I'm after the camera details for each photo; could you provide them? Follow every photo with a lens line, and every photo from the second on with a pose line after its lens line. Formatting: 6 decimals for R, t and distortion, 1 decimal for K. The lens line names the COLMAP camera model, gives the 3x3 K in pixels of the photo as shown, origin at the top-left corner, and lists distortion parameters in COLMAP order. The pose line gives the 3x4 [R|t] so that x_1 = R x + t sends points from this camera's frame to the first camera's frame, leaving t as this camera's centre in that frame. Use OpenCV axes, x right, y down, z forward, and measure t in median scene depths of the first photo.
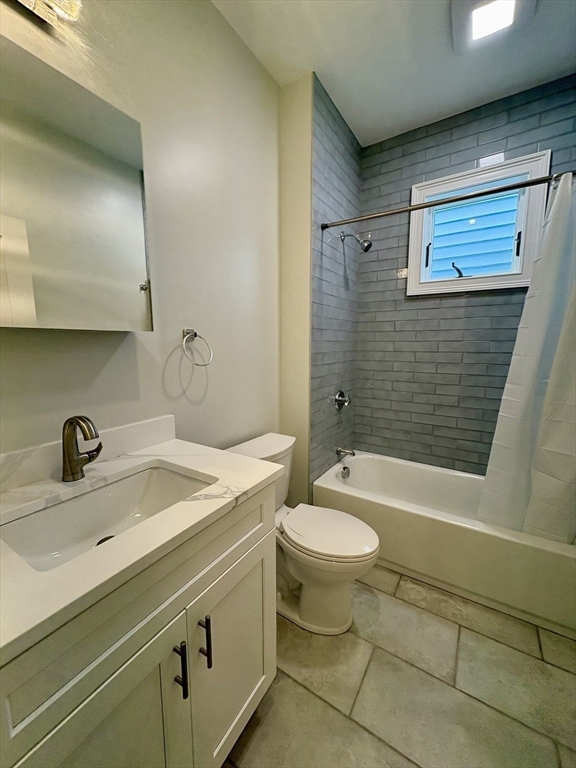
lens RADIAL K [[306.4, 0, 287.9], [0, 306.4, 383.2], [0, 0, 1]] dist [-0.002090, 0.000320]
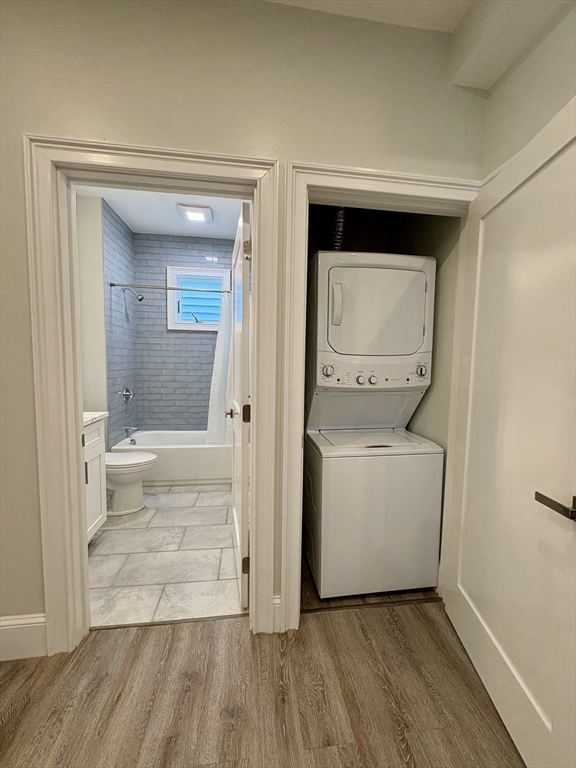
lens RADIAL K [[306.4, 0, 288.0], [0, 306.4, 383.9], [0, 0, 1]] dist [-0.002090, 0.000320]
pose [[0.763903, -0.032667, 0.644504, -0.196603], [0.067703, 0.997263, -0.029699, 0.104160], [-0.641770, 0.066322, 0.764024, -0.678261]]
